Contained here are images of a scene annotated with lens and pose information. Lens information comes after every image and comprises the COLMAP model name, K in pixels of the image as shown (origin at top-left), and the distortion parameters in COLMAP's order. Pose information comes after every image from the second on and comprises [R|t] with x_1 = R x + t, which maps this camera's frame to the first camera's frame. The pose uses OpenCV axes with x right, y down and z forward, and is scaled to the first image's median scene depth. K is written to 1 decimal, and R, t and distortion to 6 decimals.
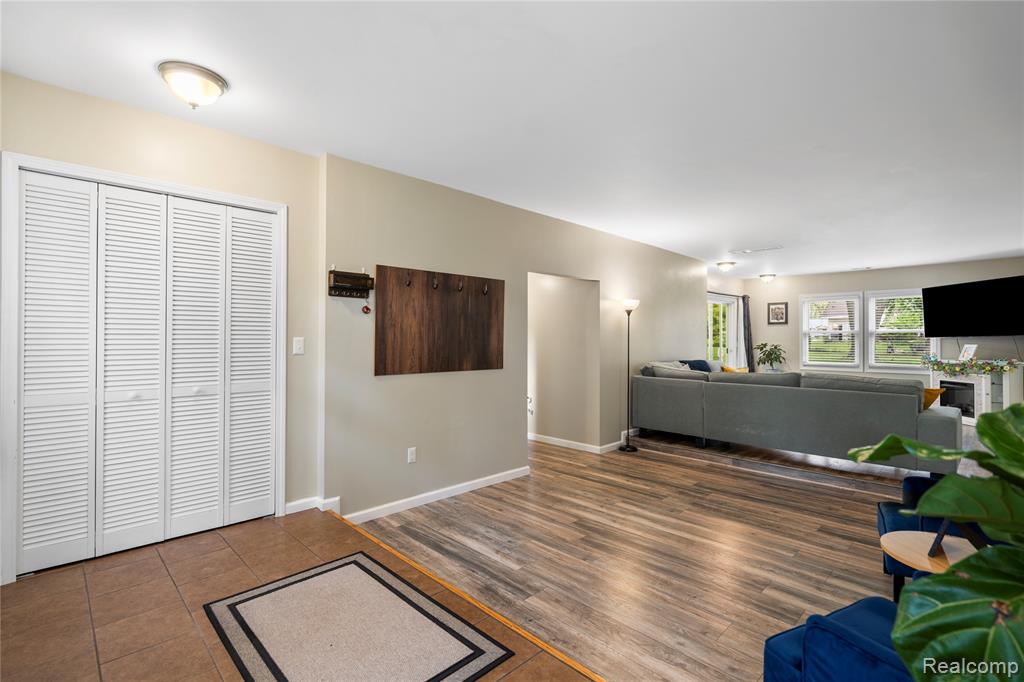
lens RADIAL K [[470.8, 0, 496.1], [0, 470.8, 333.9], [0, 0, 1]] dist [-0.002866, 0.000351]
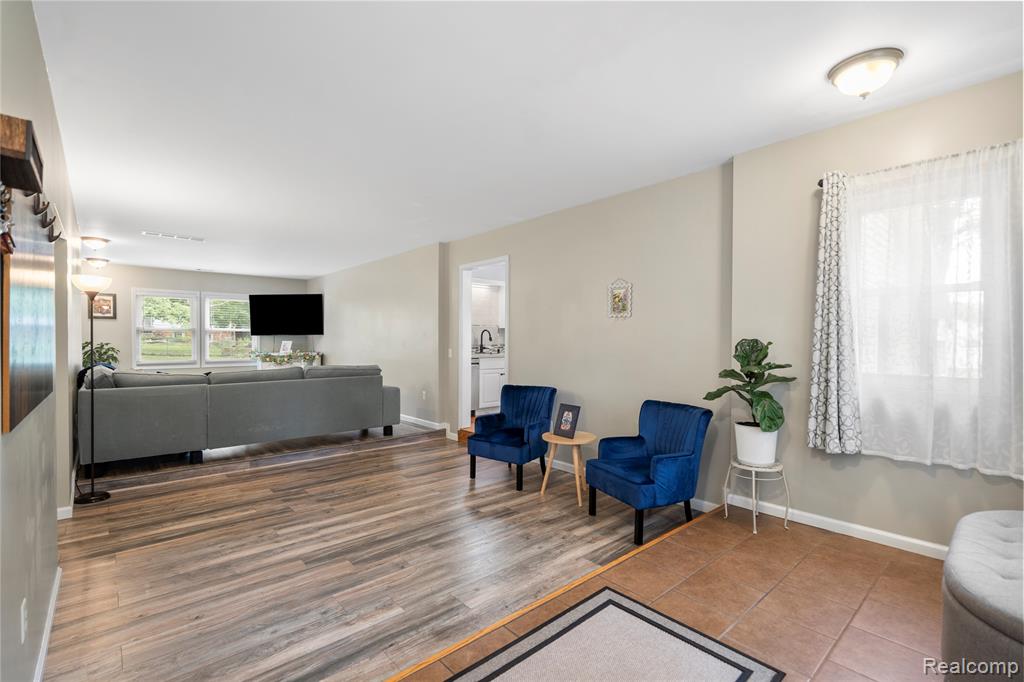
lens RADIAL K [[470.8, 0, 516.1], [0, 470.8, 342.2], [0, 0, 1]] dist [-0.002866, 0.000351]
pose [[0.017587, -0.006652, 0.999823, -0.548335], [-0.013918, 0.999879, 0.006897, 0.012832], [-0.999748, -0.014037, 0.017493, 0.557867]]
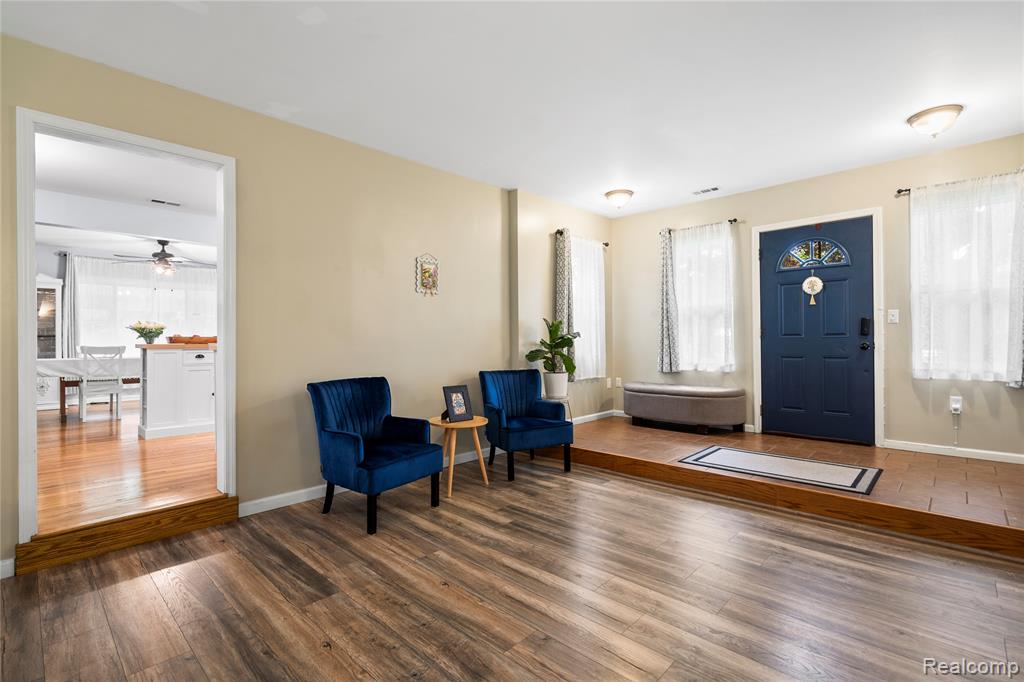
lens RADIAL K [[470.8, 0, 514.1], [0, 470.8, 341.0], [0, 0, 1]] dist [-0.002866, 0.000351]
pose [[-0.997428, 0.009794, -0.071010, 0.405654], [0.010752, 0.999856, -0.013132, 0.078279], [0.070871, -0.013861, -0.997389, 1.369482]]
